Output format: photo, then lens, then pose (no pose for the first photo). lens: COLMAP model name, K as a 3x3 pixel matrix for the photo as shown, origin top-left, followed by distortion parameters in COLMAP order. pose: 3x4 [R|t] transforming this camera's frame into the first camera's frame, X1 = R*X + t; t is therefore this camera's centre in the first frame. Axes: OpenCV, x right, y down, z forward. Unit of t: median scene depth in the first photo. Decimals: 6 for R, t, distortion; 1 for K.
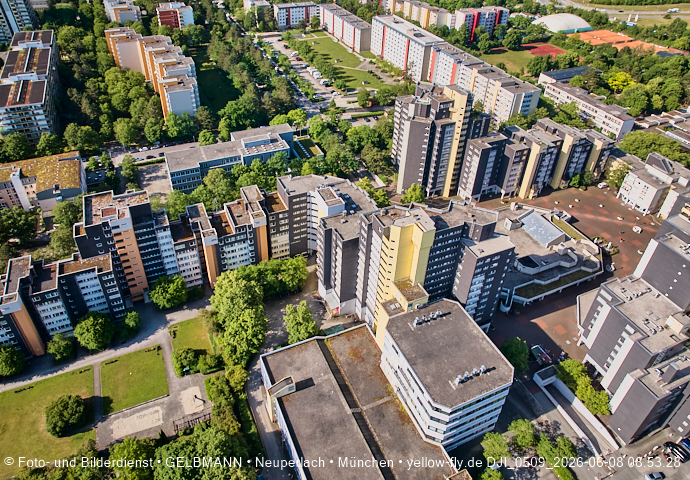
lens RADIAL K [[485.1, 0, 338.3], [0, 485.1, 186.6], [0, 0, 1]] dist [-0.030151, 0.008924]
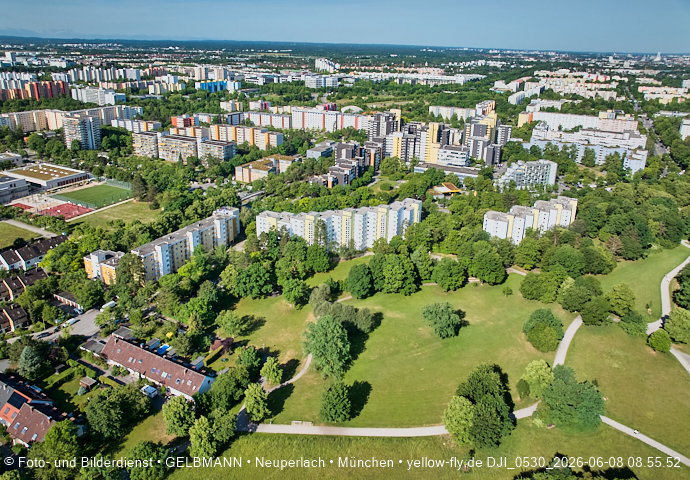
lens RADIAL K [[485.1, 0, 338.3], [0, 485.1, 186.6], [0, 0, 1]] dist [-0.030151, 0.008924]
pose [[0.787567, -0.190422, 0.586070, -2.035534], [0.348951, 0.921693, -0.169455, 0.673420], [-0.507909, 0.337967, 0.792343, -1.094727]]
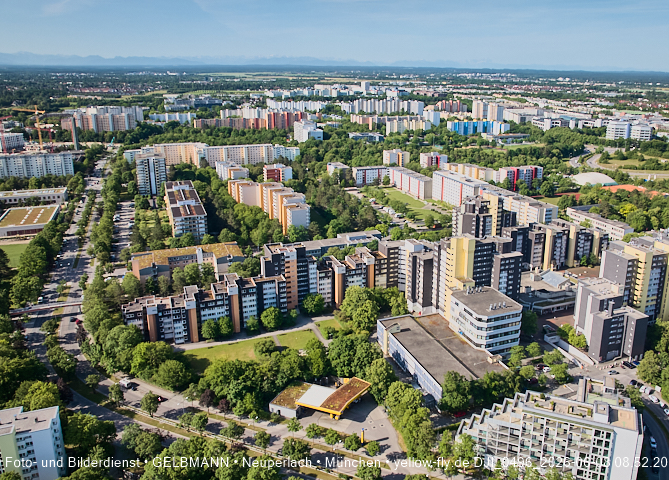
lens RADIAL K [[554.0, 0, 383.6], [0, 554.0, 209.0], [0, 0, 1]] dist [-0.029048, 0.004328]
pose [[0.999801, -0.012756, -0.015344, -0.081084], [0.006866, 0.941953, -0.335673, 0.486857], [0.018735, 0.335501, 0.941853, -0.730136]]
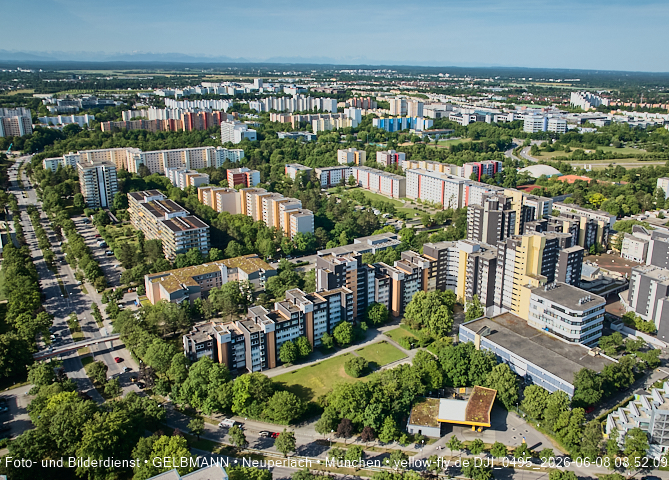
lens RADIAL K [[554.0, 0, 383.6], [0, 554.0, 209.0], [0, 0, 1]] dist [-0.029048, 0.004328]
pose [[0.978688, -0.064694, 0.194895, -0.585959], [0.125089, 0.940490, -0.315960, 0.417753], [-0.162856, 0.333605, 0.928539, -0.652867]]
